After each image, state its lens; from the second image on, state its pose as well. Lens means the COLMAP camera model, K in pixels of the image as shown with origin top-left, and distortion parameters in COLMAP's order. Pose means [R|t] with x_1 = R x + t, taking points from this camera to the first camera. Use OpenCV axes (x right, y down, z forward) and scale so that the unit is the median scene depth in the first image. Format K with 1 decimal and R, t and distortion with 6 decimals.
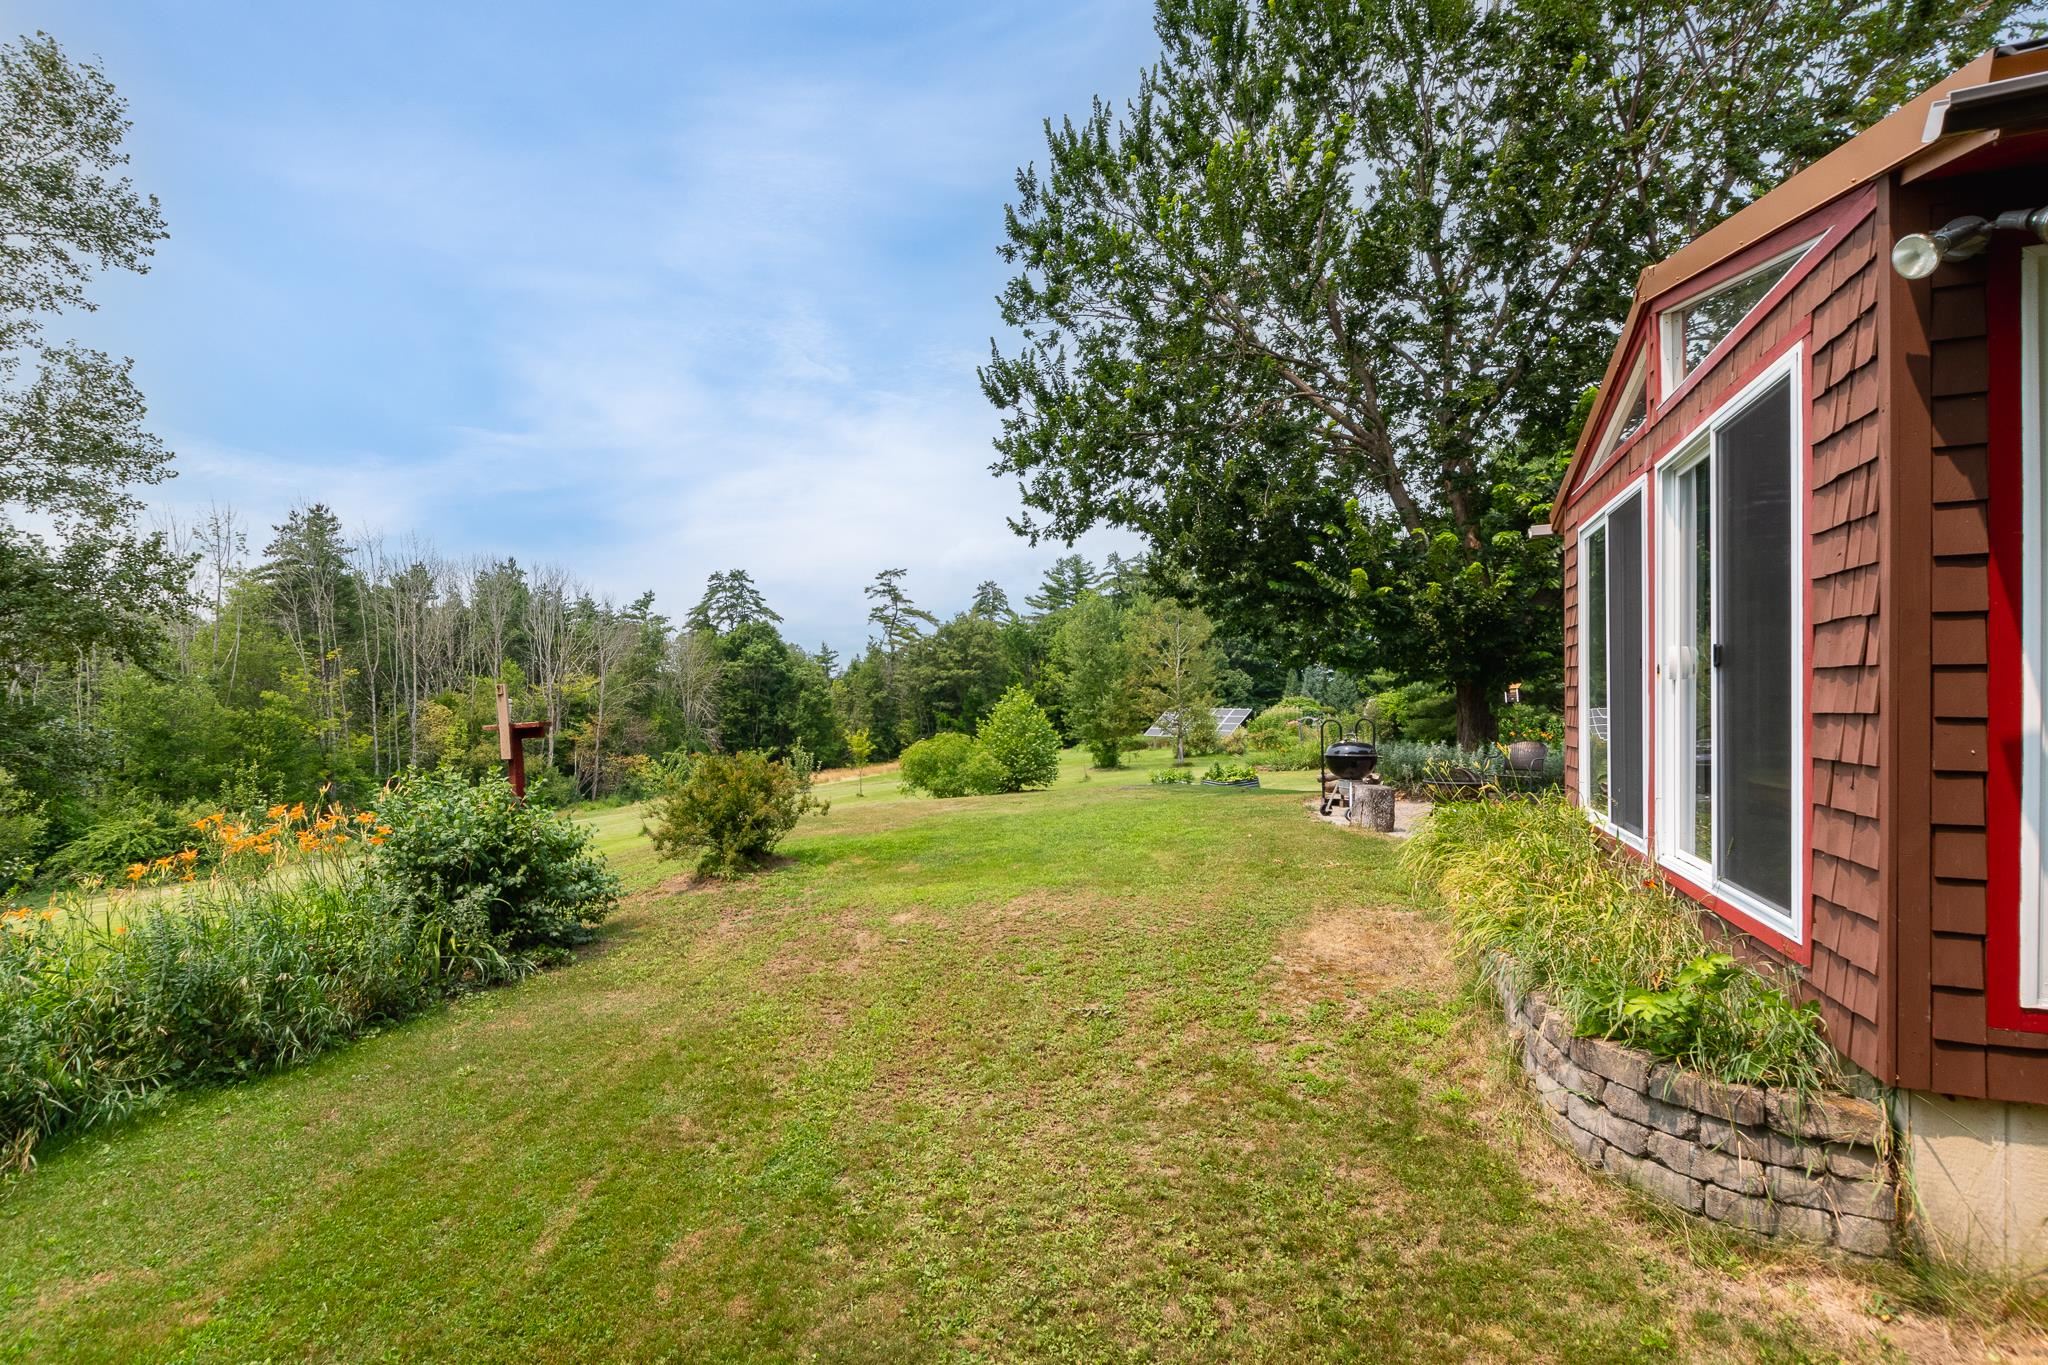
lens RADIAL K [[931.7, 0, 1016.2], [0, 931.7, 702.5], [0, 0, 1]] dist [-0.002021, -0.000561]
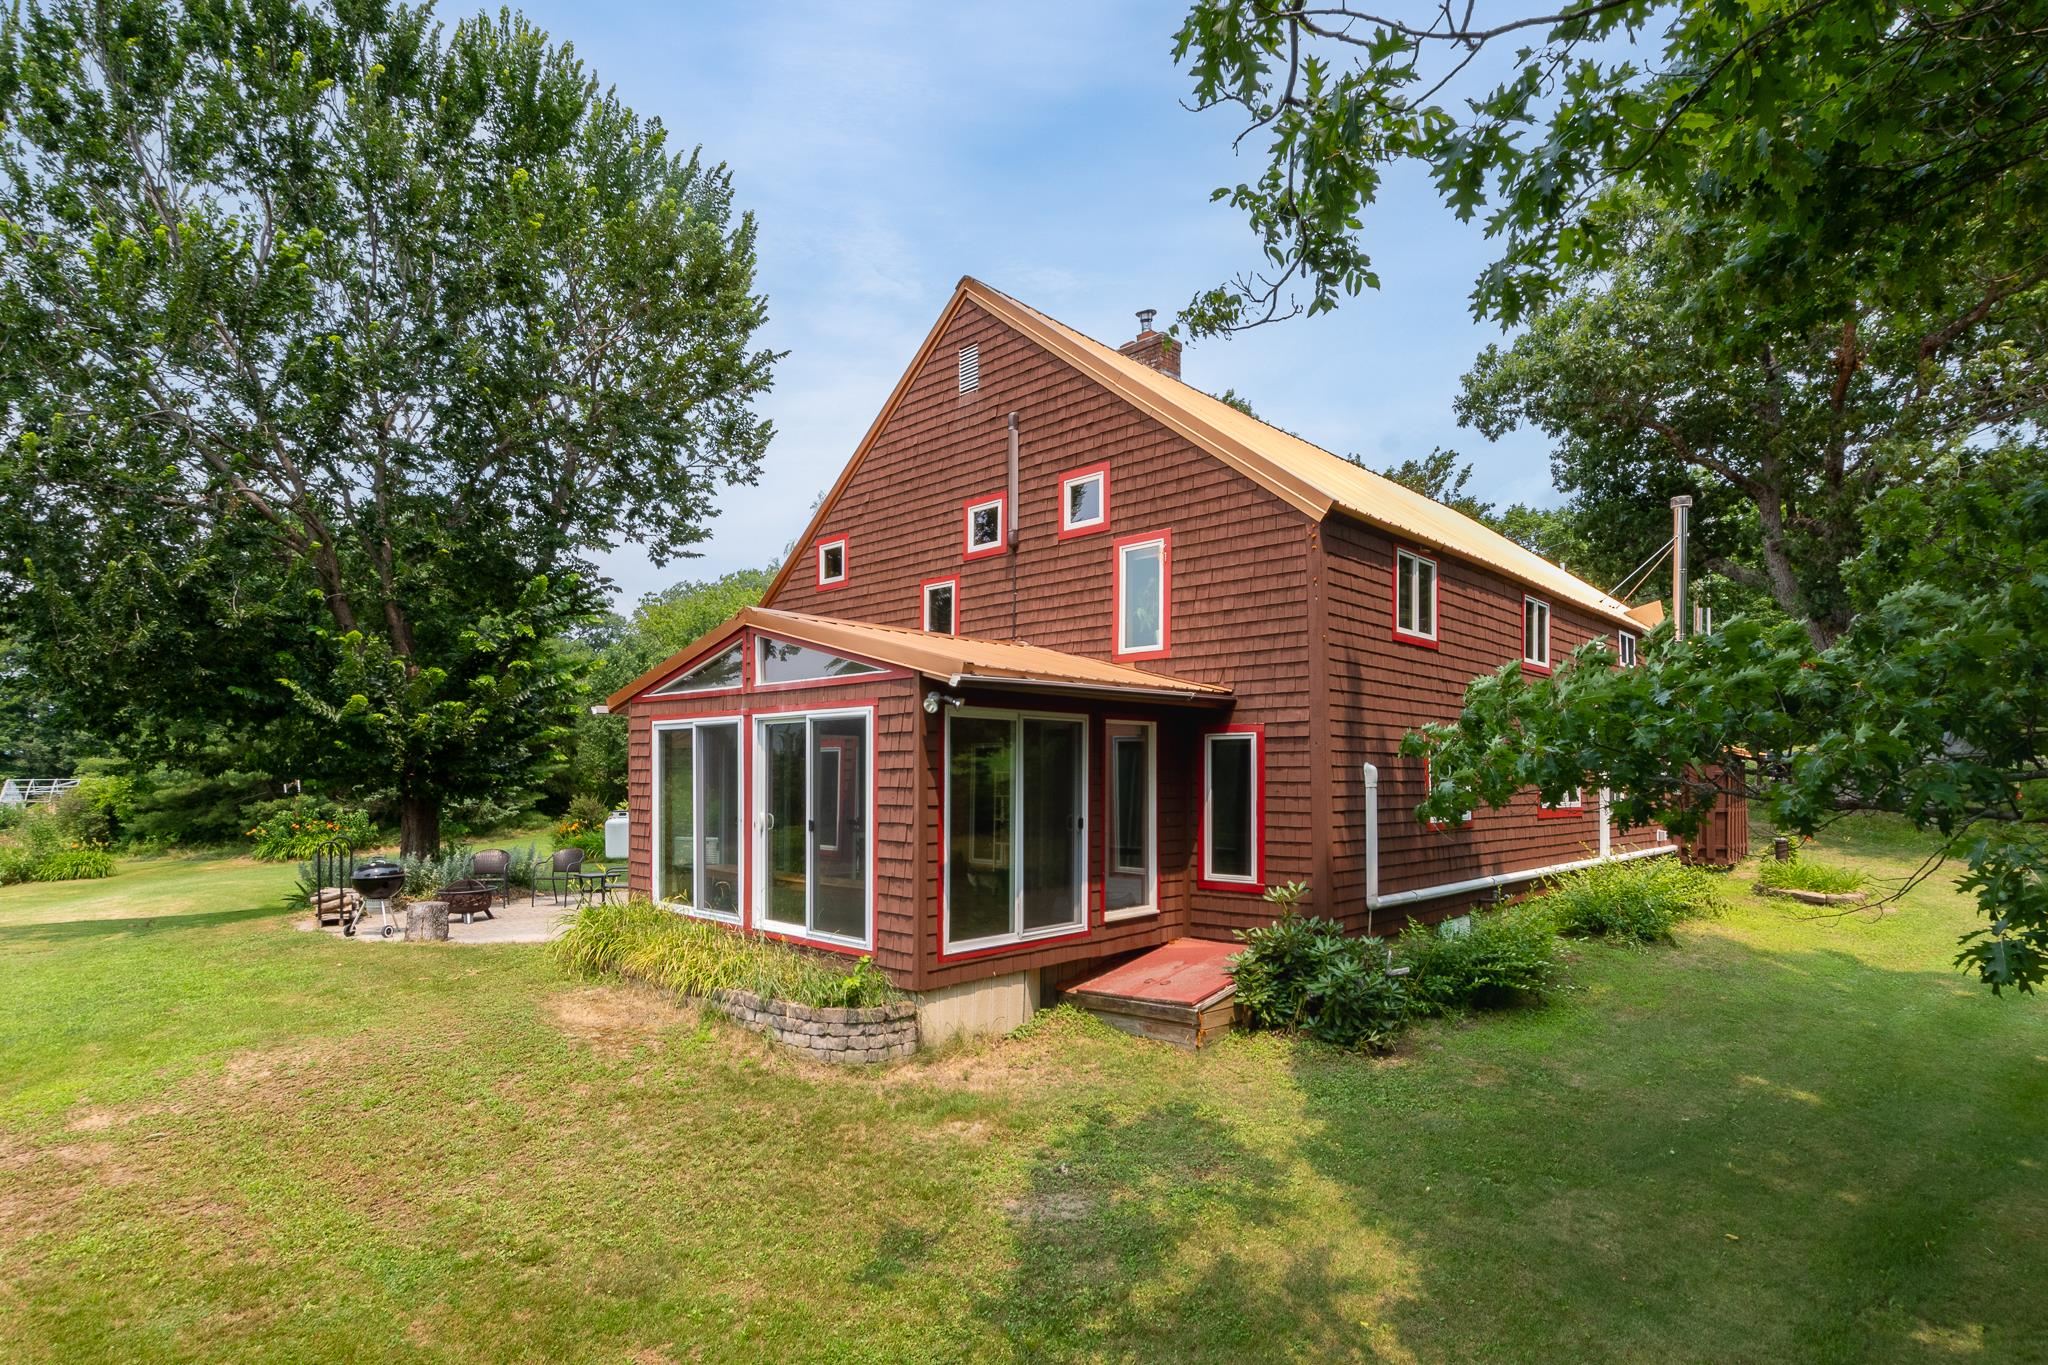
lens RADIAL K [[1026.8, 0, 1020.6], [0, 1026.8, 773.9], [0, 0, 1]] dist [0.000772, 0.000639]
pose [[0.327745, -0.000086, 0.944766, -1.607950], [-0.008099, 0.999963, 0.002900, -0.221073], [-0.944732, -0.008602, 0.327732, -0.268812]]
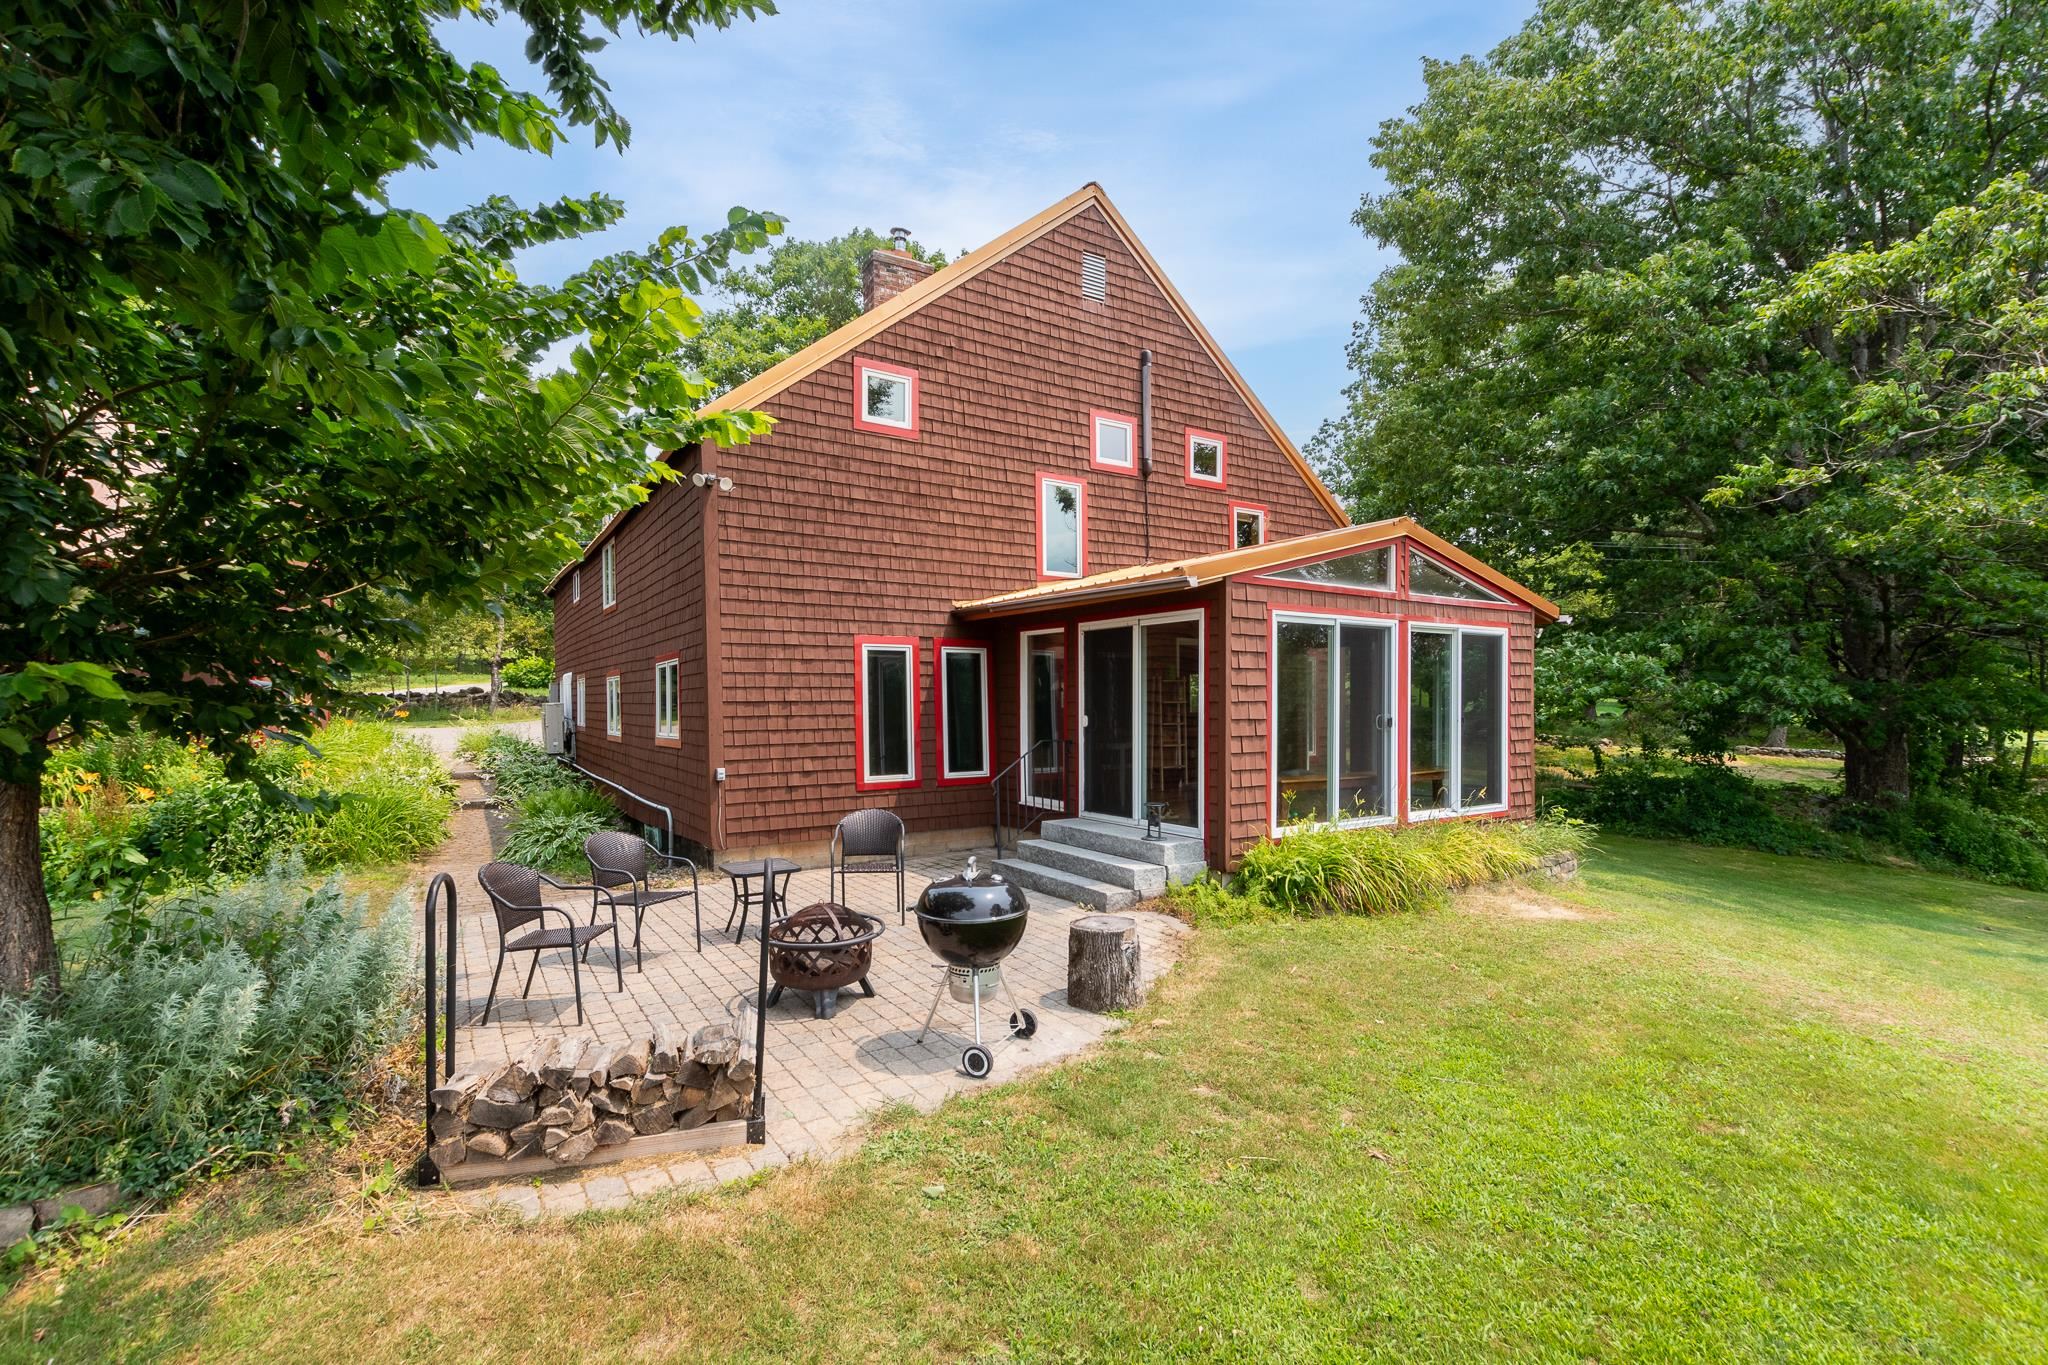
lens RADIAL K [[931.7, 0, 1016.2], [0, 931.7, 702.5], [0, 0, 1]] dist [-0.002021, -0.000561]
pose [[-0.828914, -0.007050, 0.559331, 0.432518], [-0.008660, 0.999962, -0.000229, -0.107830], [-0.559308, -0.005034, -0.828944, 4.758800]]
